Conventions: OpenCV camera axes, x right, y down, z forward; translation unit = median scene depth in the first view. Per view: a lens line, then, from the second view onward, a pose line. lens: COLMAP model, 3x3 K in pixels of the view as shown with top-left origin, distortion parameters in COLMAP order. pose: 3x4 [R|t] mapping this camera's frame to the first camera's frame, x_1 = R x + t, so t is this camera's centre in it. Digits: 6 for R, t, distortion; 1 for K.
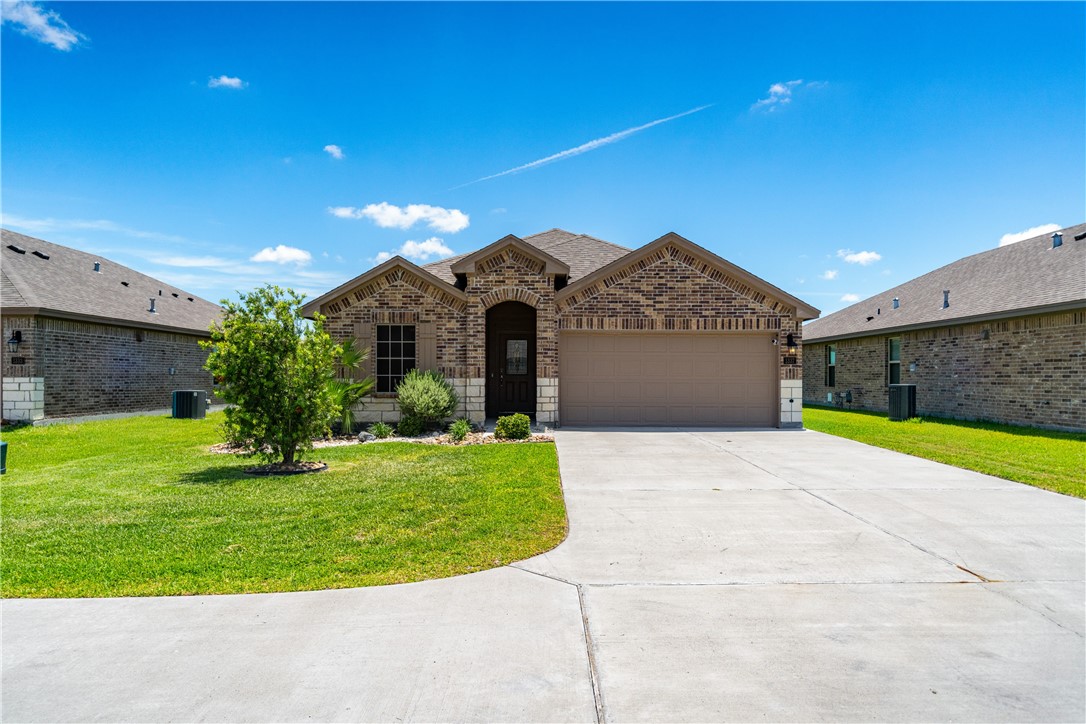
lens RADIAL K [[748.1, 0, 542.5], [0, 748.1, 359.6], [0, 0, 1]] dist [0.025913, -0.002461]
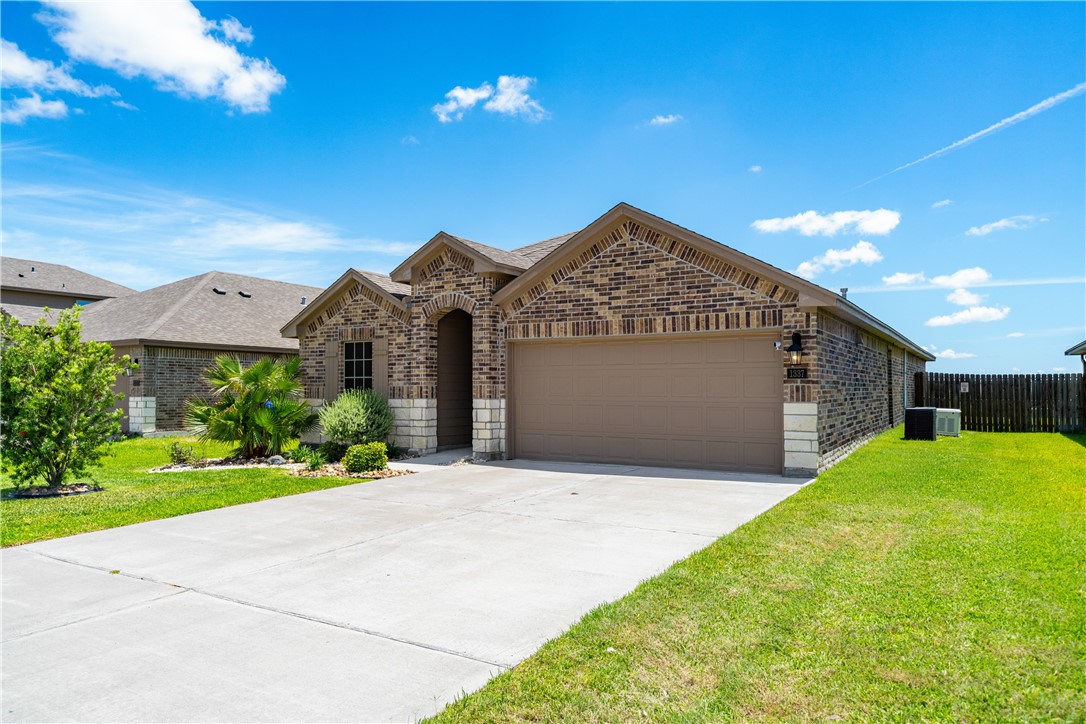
lens RADIAL K [[748.1, 0, 542.9], [0, 748.1, 363.2], [0, 0, 1]] dist [0.025913, -0.002461]
pose [[0.835441, -0.022508, -0.549120, 0.507979], [0.012285, 0.999676, -0.022285, 0.004232], [0.549443, 0.011872, 0.835447, 0.338126]]
